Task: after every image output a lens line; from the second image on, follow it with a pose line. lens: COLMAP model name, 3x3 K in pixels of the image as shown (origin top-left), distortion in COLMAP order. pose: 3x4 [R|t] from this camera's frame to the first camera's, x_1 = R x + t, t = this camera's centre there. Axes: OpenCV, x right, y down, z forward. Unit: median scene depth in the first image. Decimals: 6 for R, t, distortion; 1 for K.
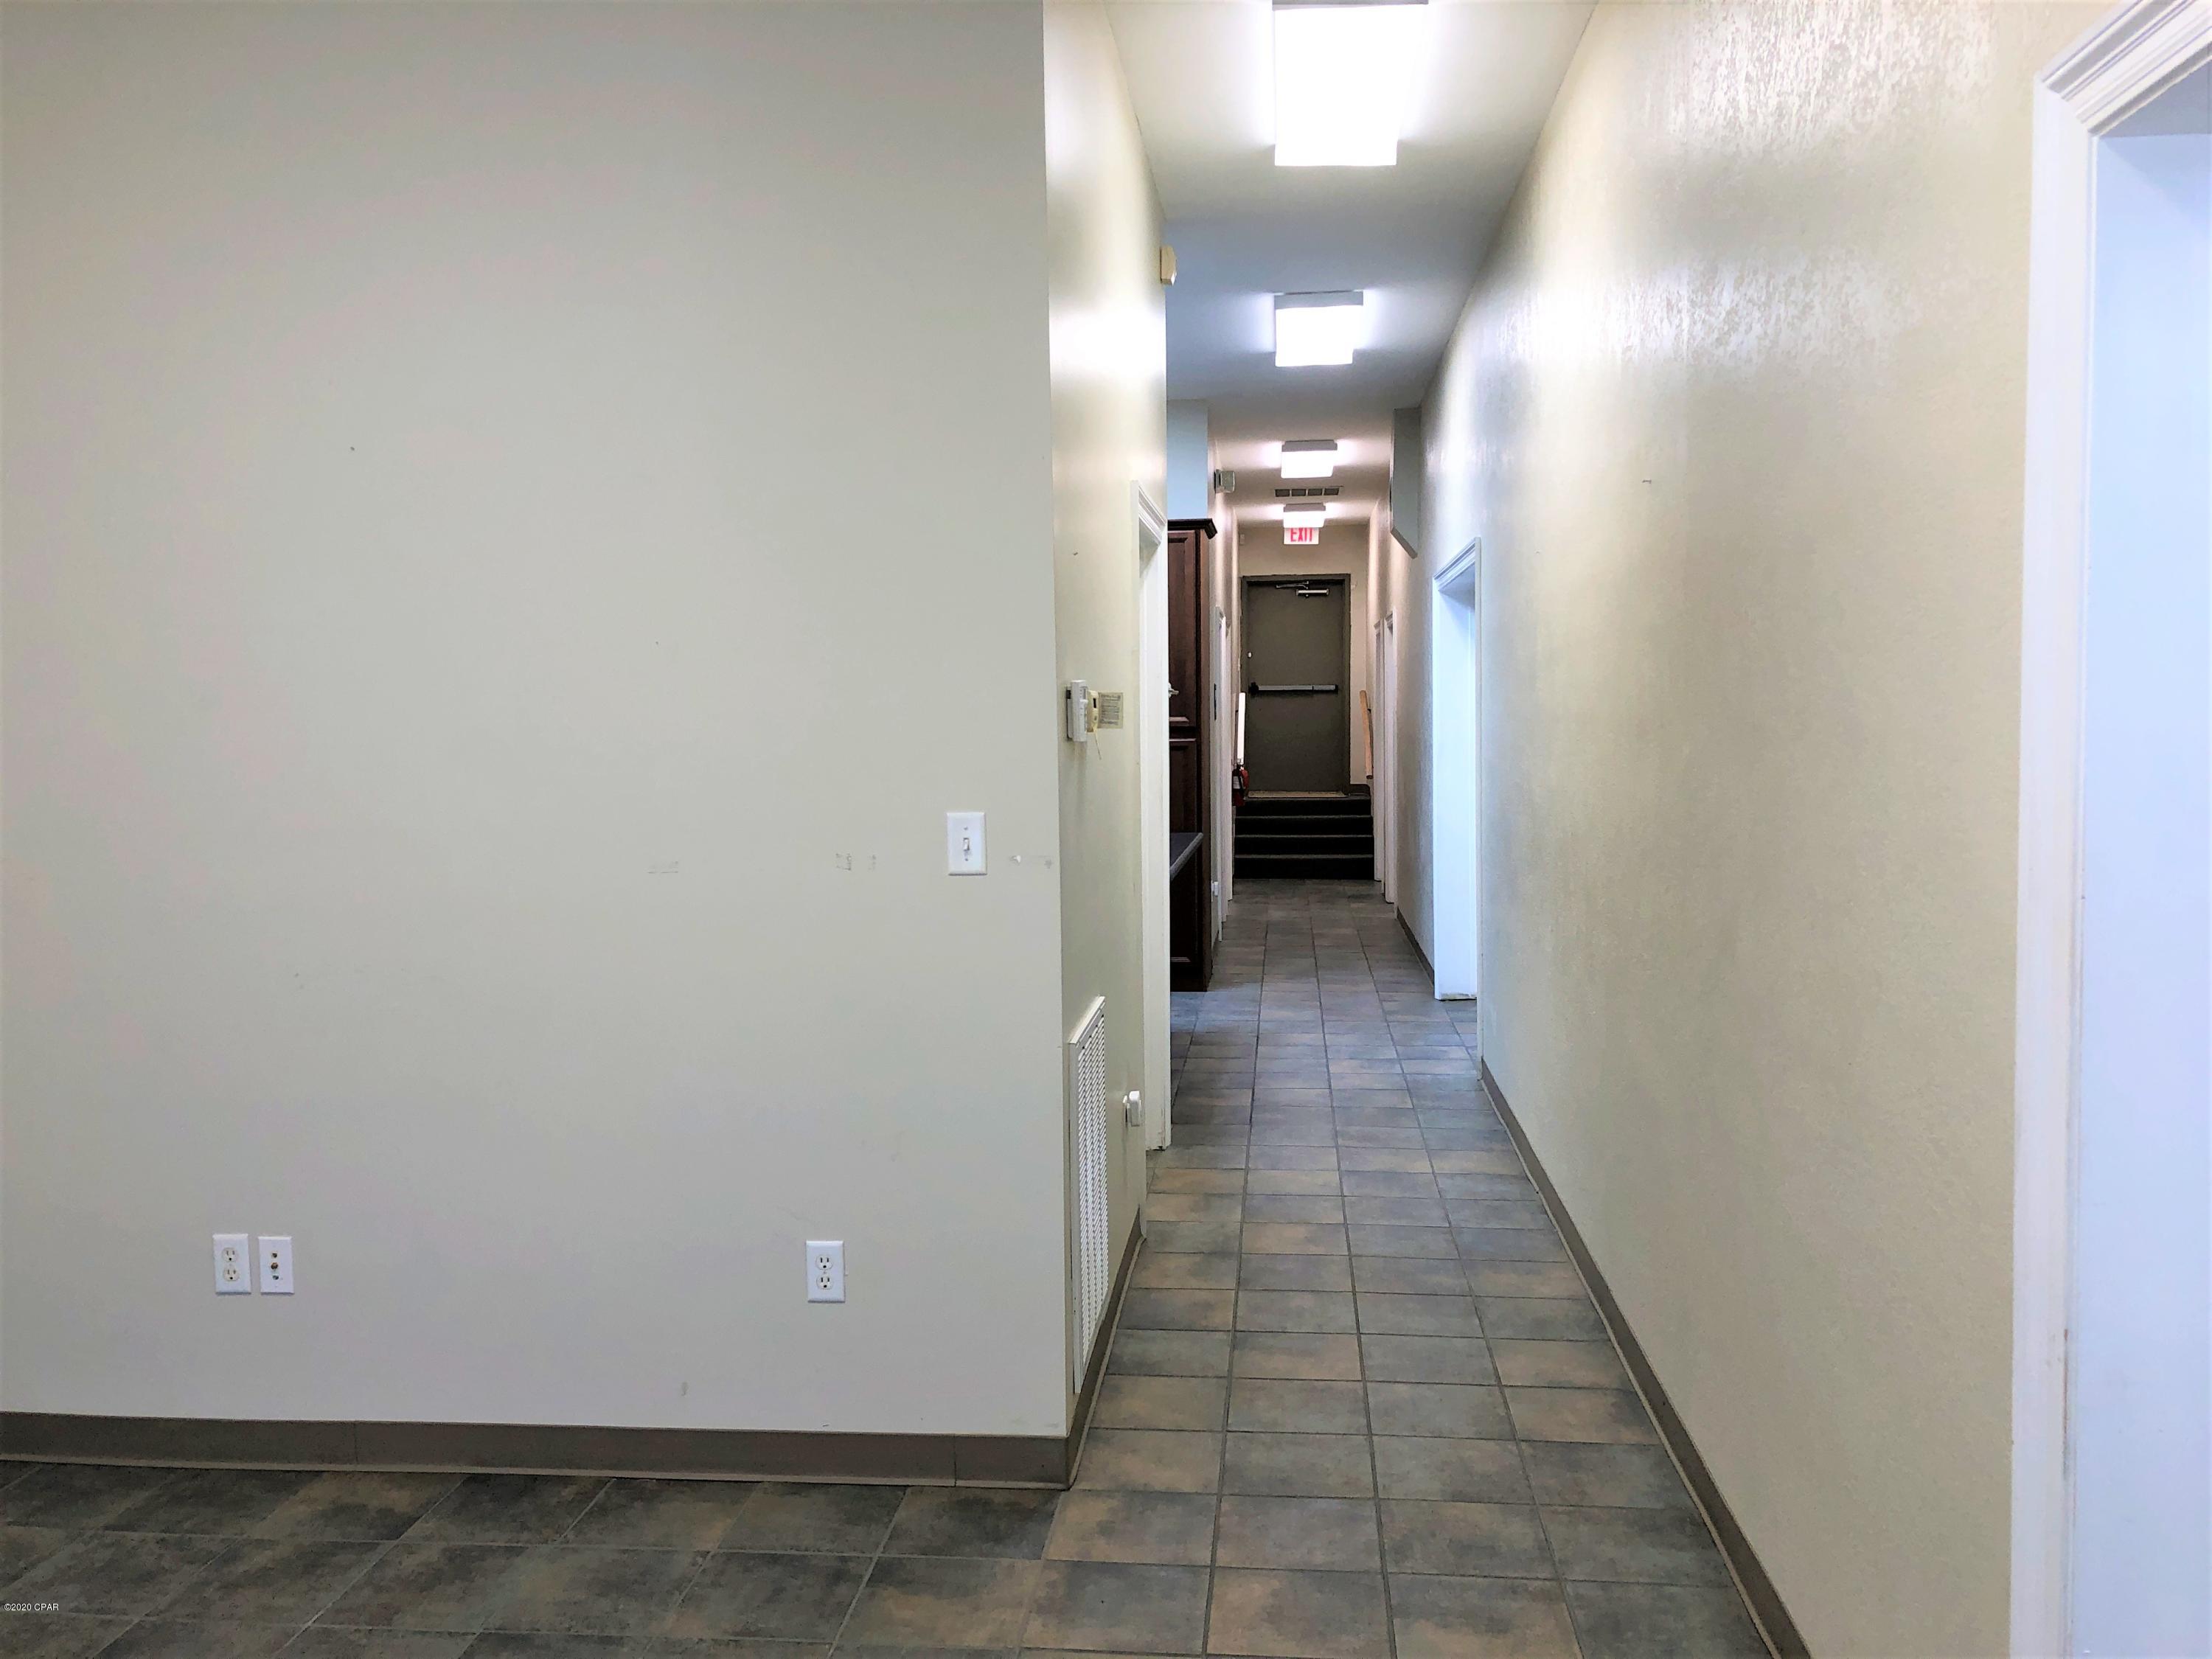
lens RADIAL K [[1814.8, 0, 1111.5], [0, 1814.8, 829.0], [0, 0, 1]] dist [-0.004314, -0.004249]
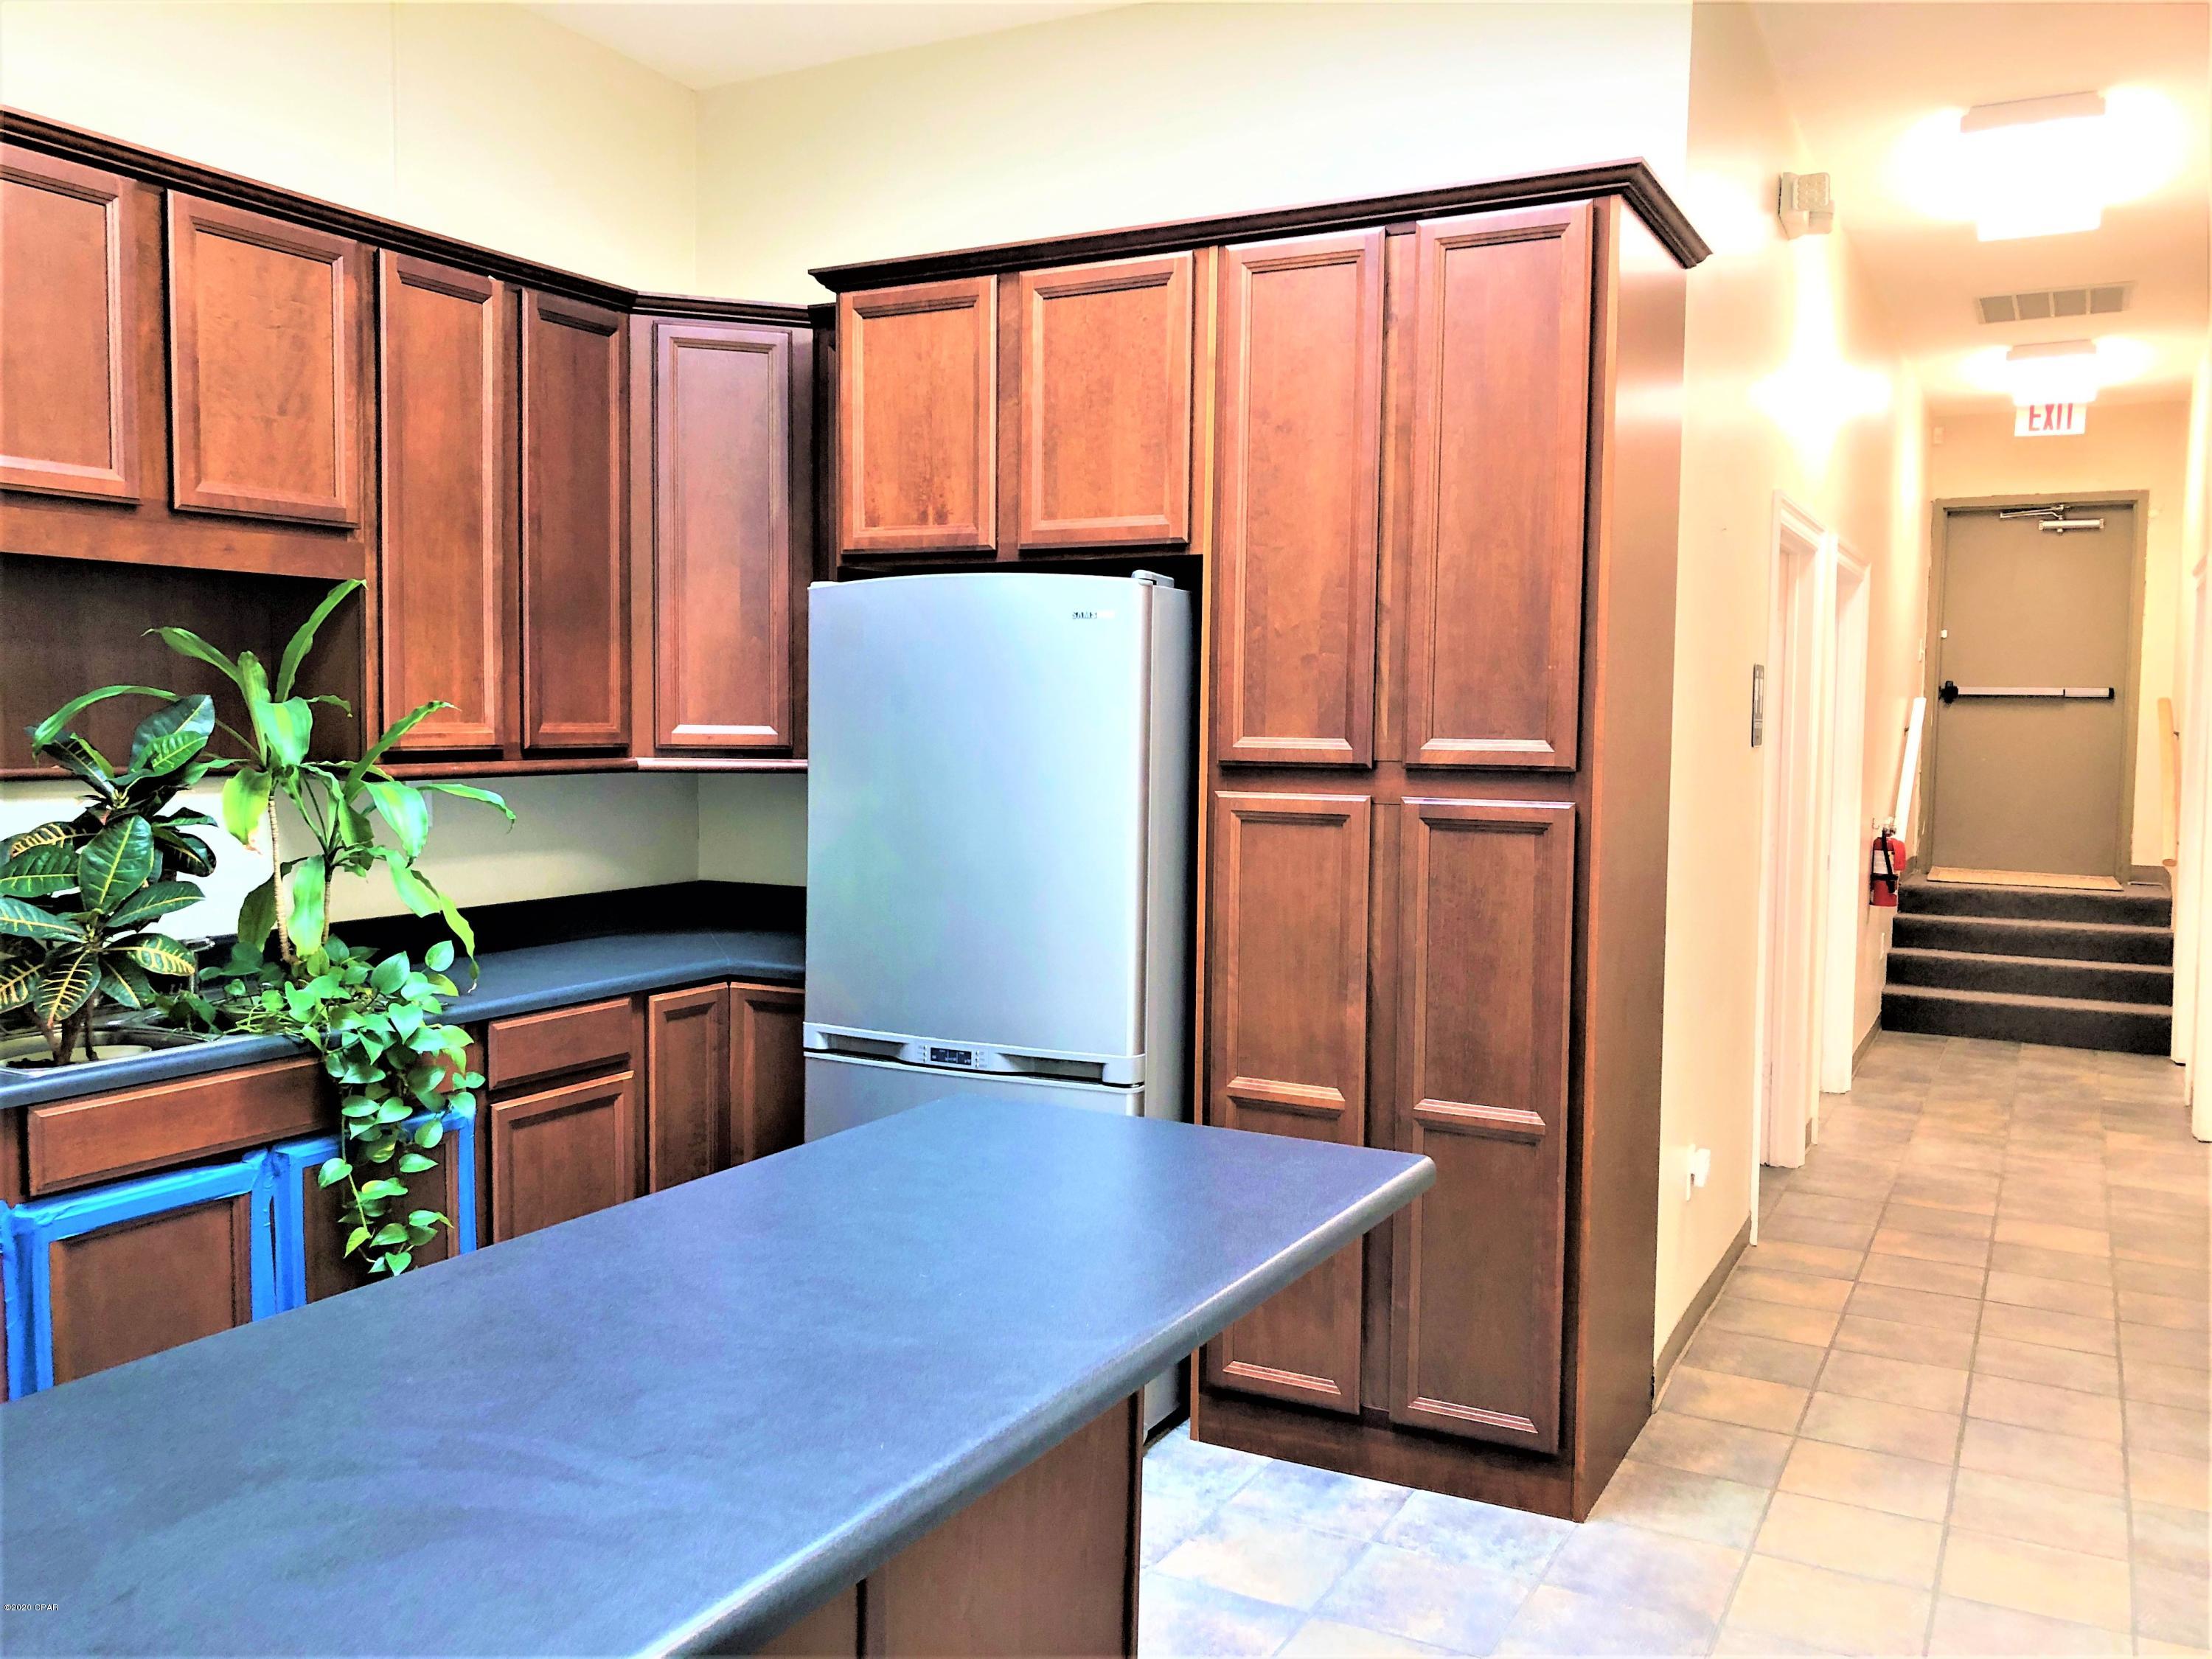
lens RADIAL K [[1805.0, 0, 1102.2], [0, 1805.0, 824.4], [0, 0, 1]] dist [0.046213, -0.072040]
pose [[0.922222, 0.041389, -0.384440, 0.057963], [-0.044379, 0.999014, 0.001095, -0.025339], [0.384106, 0.016051, 0.923149, 0.386720]]
